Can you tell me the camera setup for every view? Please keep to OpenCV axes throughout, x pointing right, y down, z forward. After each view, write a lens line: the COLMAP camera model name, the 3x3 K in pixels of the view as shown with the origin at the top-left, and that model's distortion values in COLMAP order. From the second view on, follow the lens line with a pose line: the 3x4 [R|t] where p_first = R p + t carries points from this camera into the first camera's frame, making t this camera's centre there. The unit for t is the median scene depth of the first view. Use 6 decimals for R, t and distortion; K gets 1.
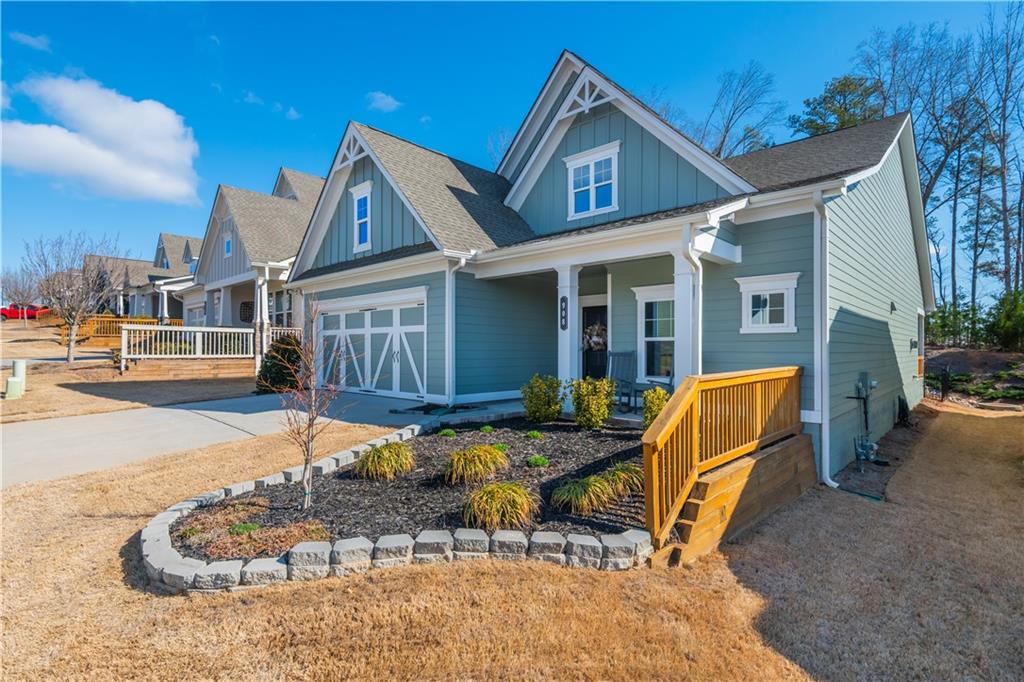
lens RADIAL K [[504.9, 0, 512.0], [0, 504.9, 341.0], [0, 0, 1]] dist [0.000574, 0.000028]
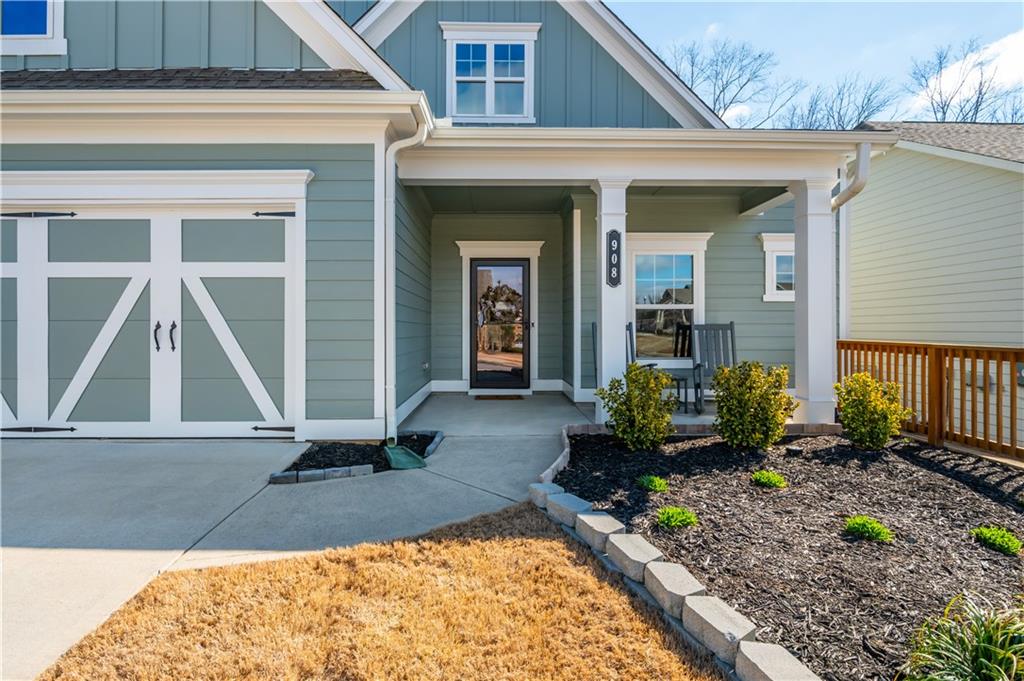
lens RADIAL K [[526.9, 0, 512.0], [0, 526.9, 340.5], [0, 0, 1]] dist [-0.004229, -0.000862]
pose [[0.707463, -0.019806, 0.706472, -0.364685], [-0.009231, 0.999263, 0.037259, 0.017158], [-0.706690, -0.032881, 0.706759, 0.554358]]
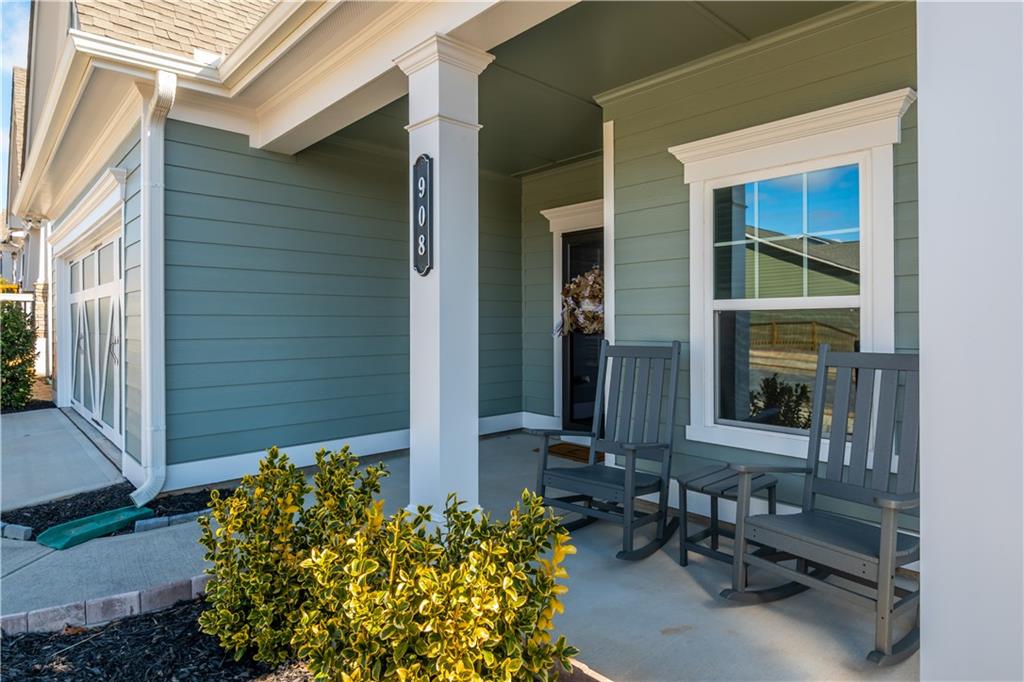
lens RADIAL K [[576.6, 0, 507.6], [0, 576.6, 317.3], [0, 0, 1]] dist [-0.002045, -0.000459]
pose [[0.997729, -0.006488, -0.067036, 0.147634], [0.007247, 0.999912, 0.011084, -0.000757], [0.066958, -0.011545, 0.997689, 0.586806]]
